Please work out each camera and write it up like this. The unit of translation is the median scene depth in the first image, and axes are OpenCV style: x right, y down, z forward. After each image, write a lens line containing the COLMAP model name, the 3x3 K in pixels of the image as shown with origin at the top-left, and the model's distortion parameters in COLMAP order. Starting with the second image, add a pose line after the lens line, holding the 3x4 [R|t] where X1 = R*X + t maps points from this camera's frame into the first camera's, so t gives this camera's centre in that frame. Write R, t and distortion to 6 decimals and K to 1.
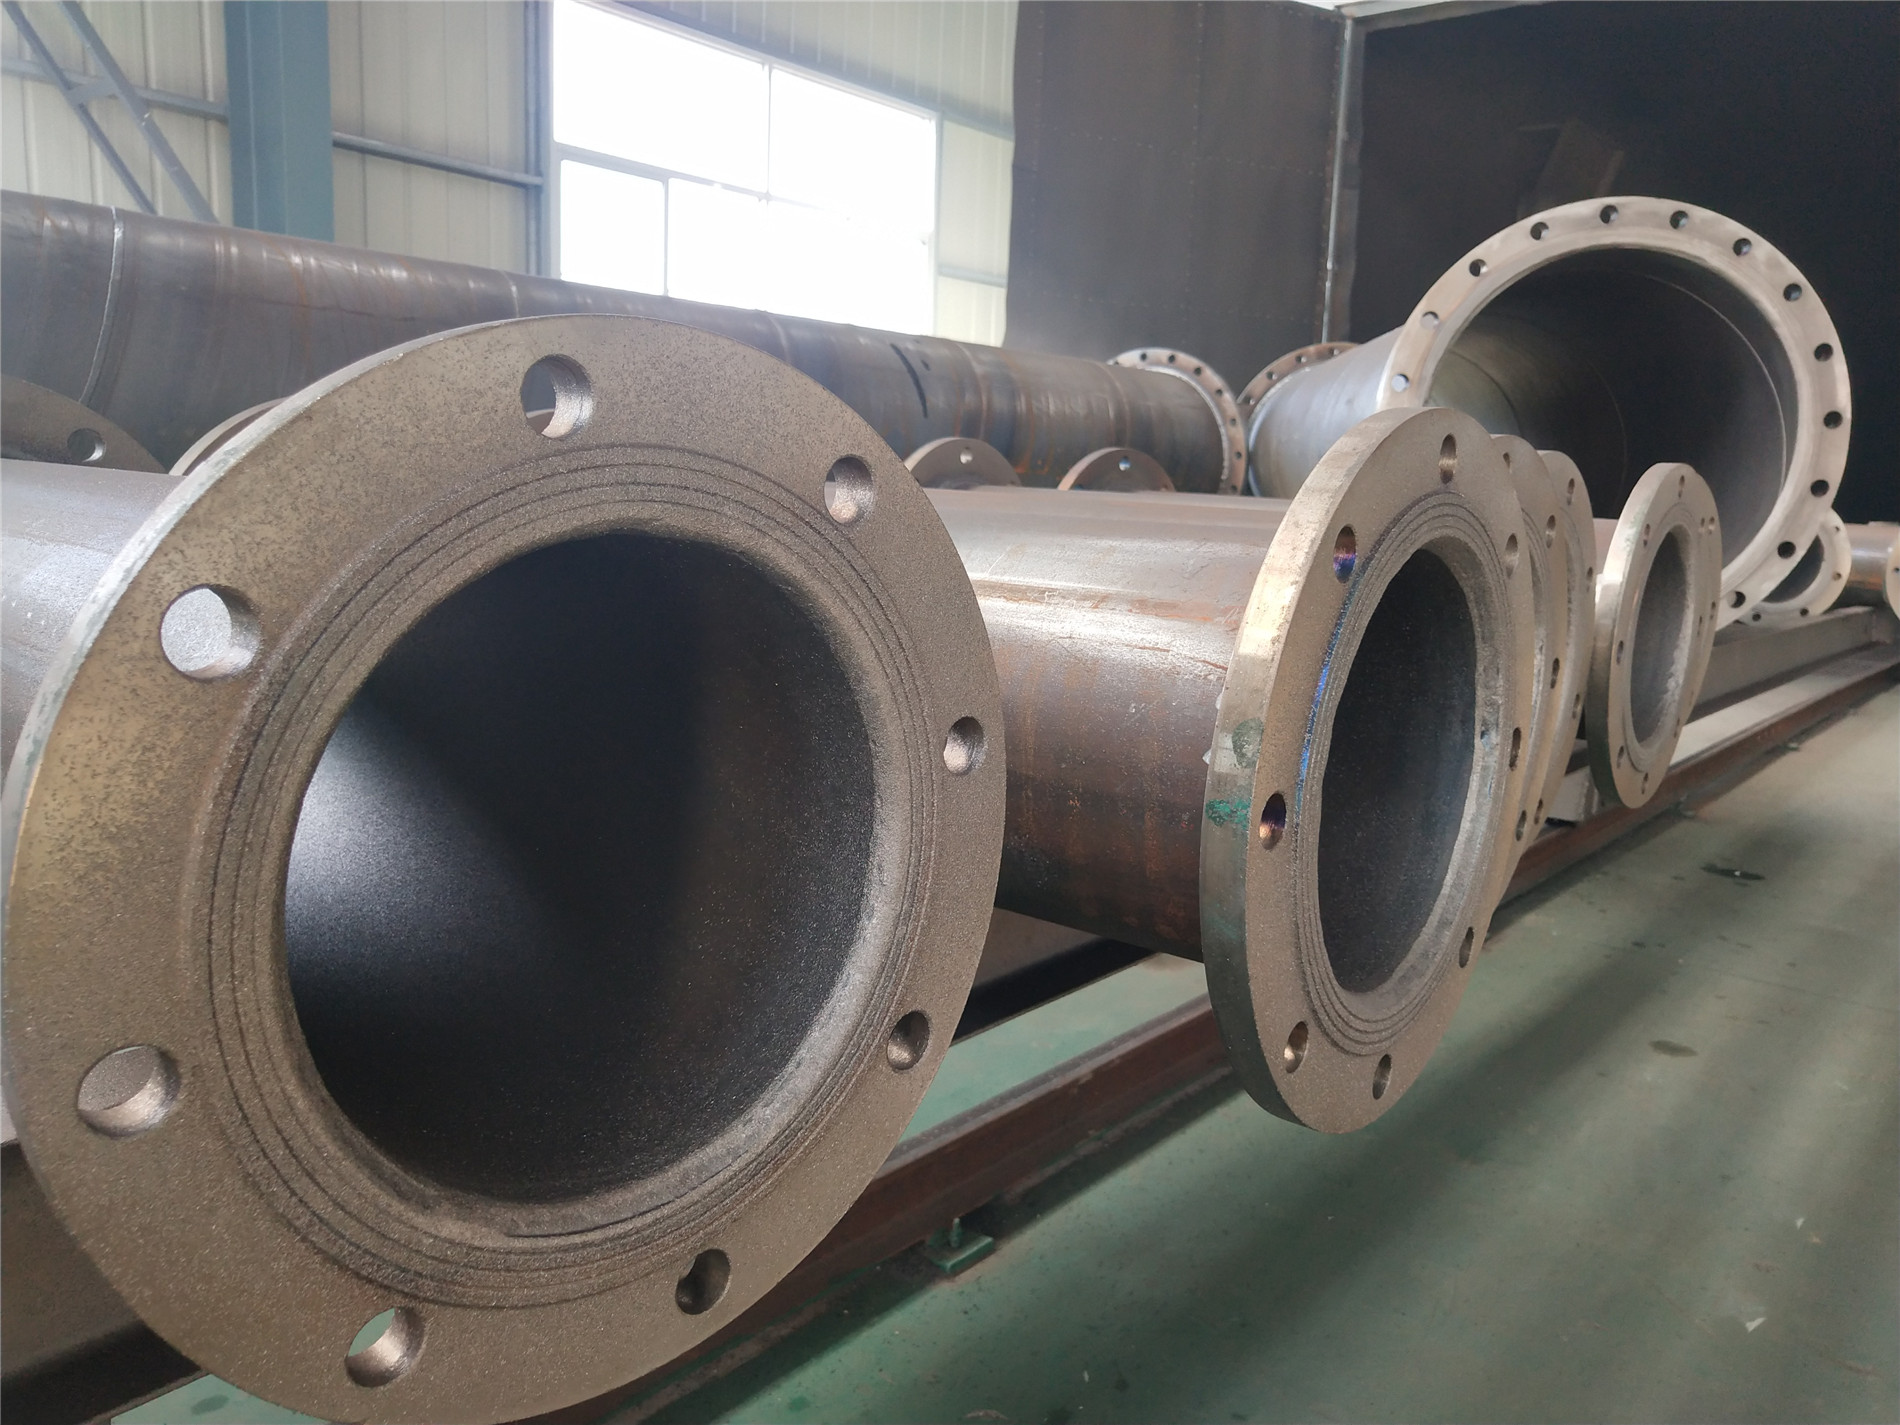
lens RADIAL K [[1470.1, 0, 950.0], [0, 1470.1, 712.5], [0, 0, 1]] dist [-0.002788, 0.063626]
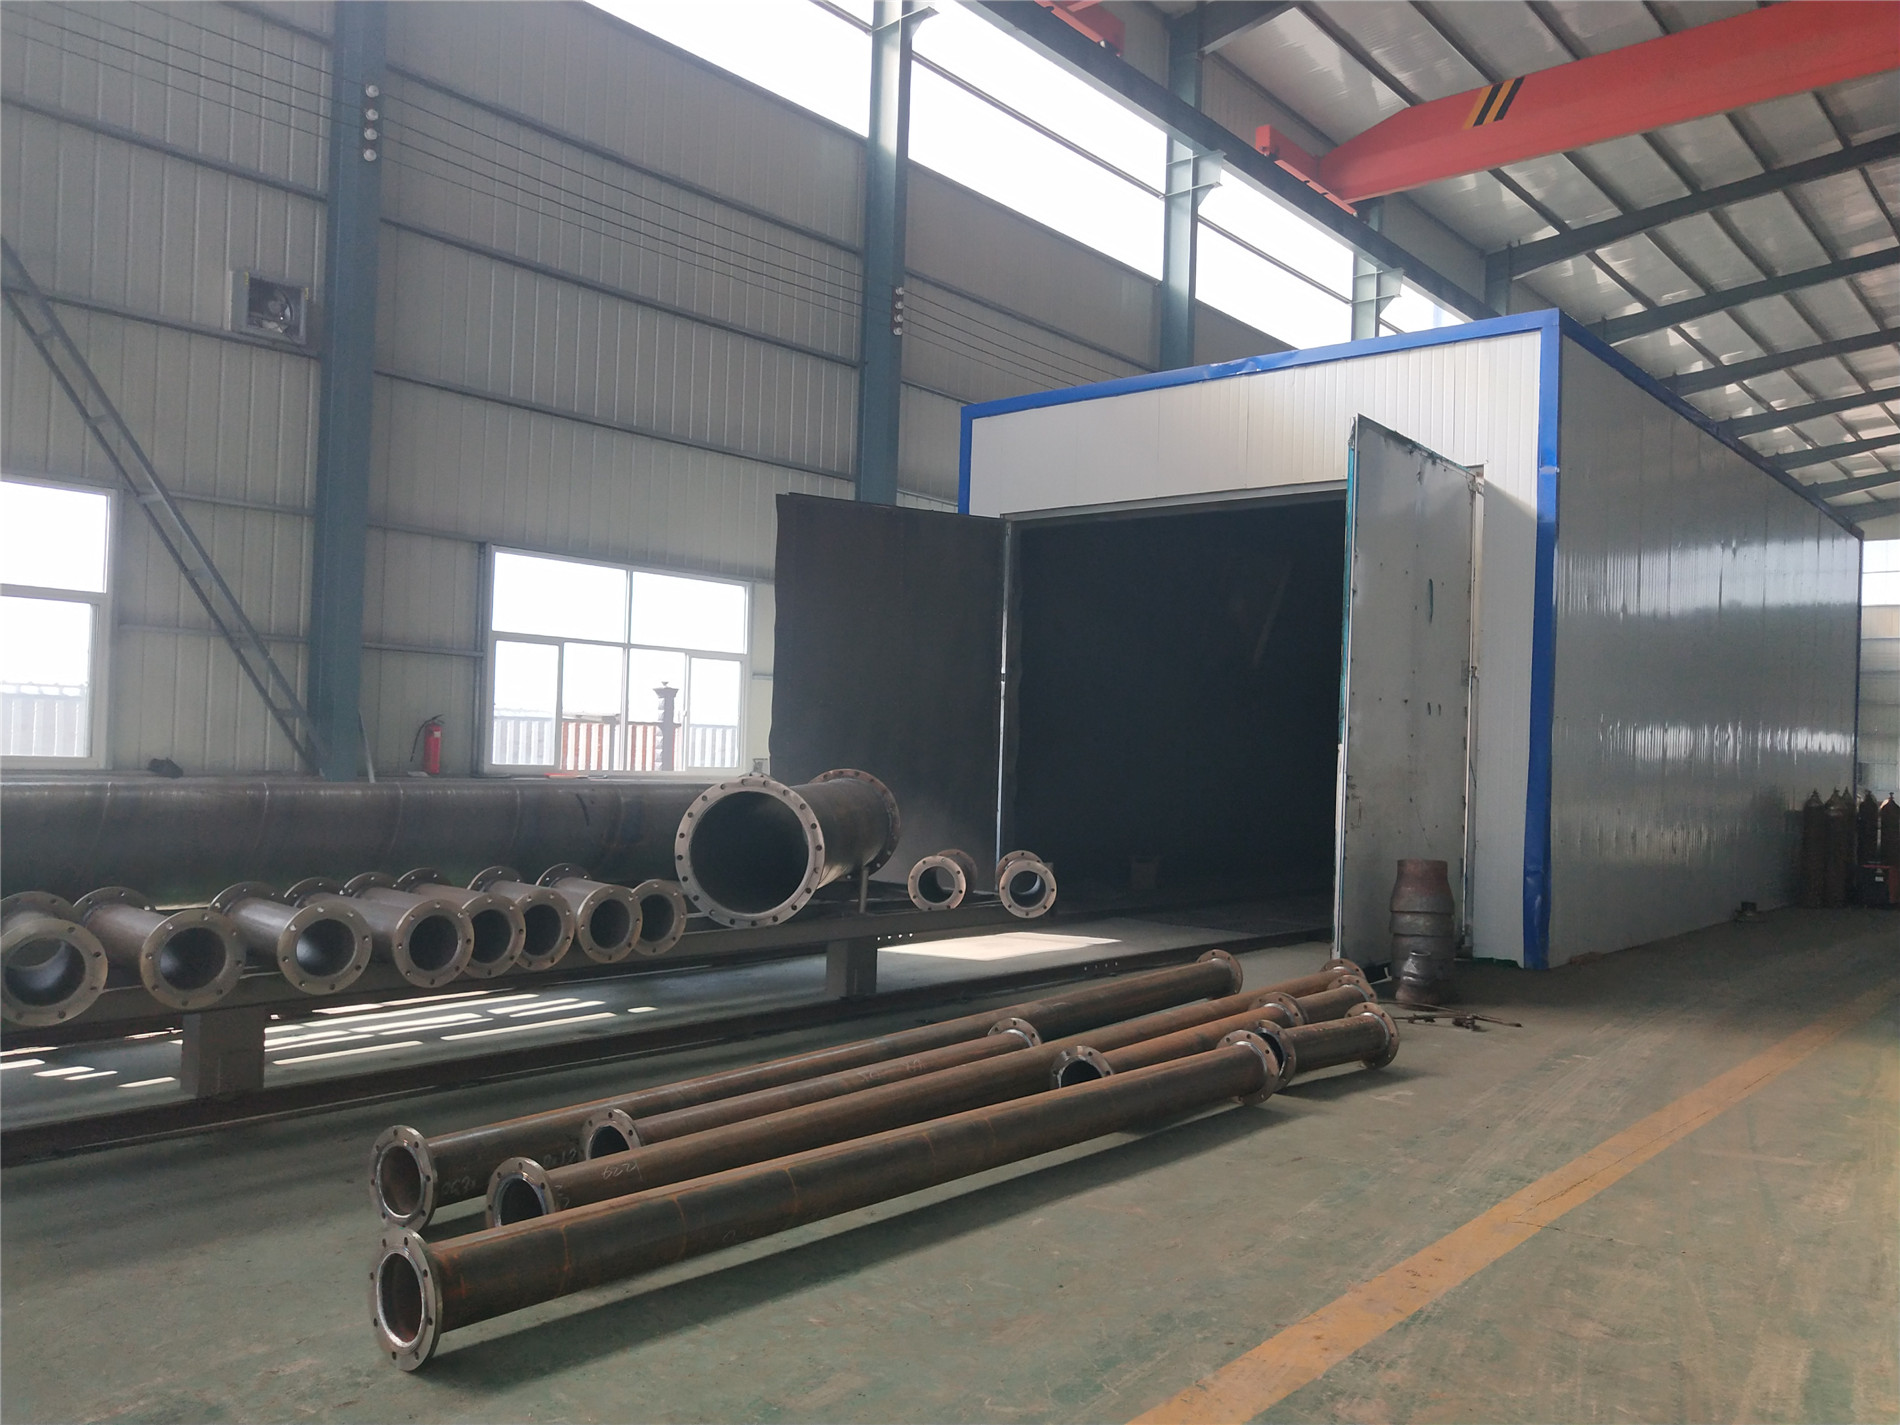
lens RADIAL K [[1470.1, 0, 950.0], [0, 1470.1, 712.5], [0, 0, 1]] dist [-0.002788, 0.063626]
pose [[0.999481, -0.012981, -0.029491, 0.393132], [0.007392, 0.983219, -0.182278, 0.033115], [0.031363, 0.181965, 0.982805, -0.822545]]
